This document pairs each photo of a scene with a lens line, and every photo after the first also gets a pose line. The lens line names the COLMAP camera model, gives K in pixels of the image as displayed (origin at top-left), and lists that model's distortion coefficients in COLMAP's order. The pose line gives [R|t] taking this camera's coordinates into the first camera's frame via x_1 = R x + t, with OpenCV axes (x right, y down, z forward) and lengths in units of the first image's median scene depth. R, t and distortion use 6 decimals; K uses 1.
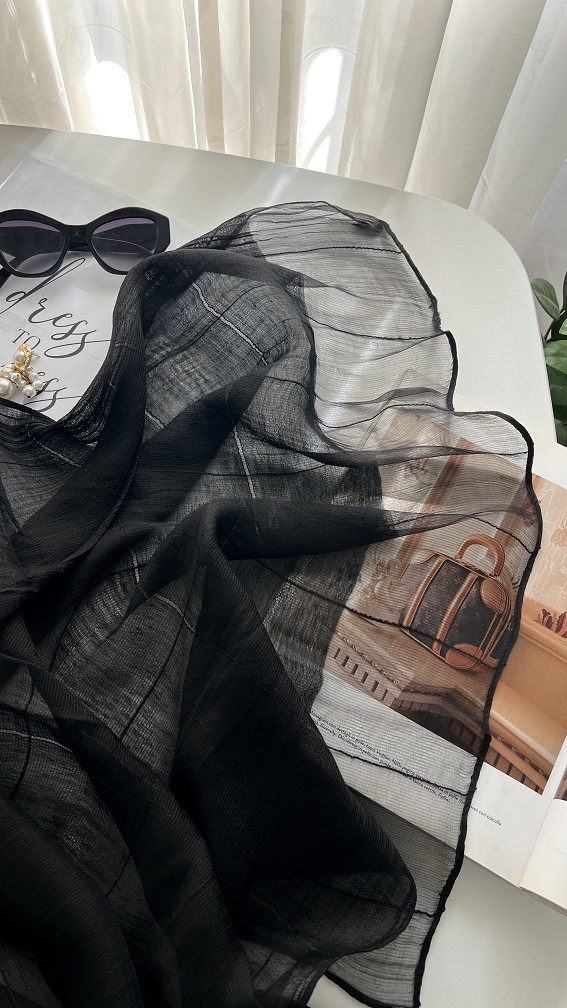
lens RADIAL K [[814.3, 0, 283.5], [0, 814.3, 504.0], [0, 0, 1]] dist [0.076788, -0.263329]
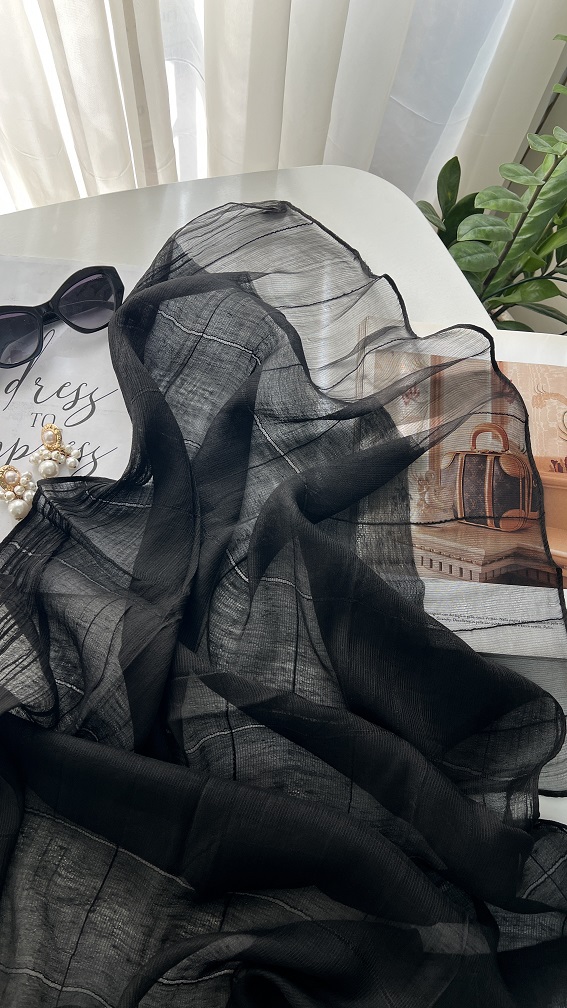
lens RADIAL K [[814.3, 0, 283.5], [0, 814.3, 504.0], [0, 0, 1]] dist [0.076788, -0.263329]
pose [[0.900693, -0.401836, 0.165164, -0.270170], [0.389154, 0.915224, 0.104516, -0.095024], [-0.193160, -0.029863, 0.980713, -0.137592]]
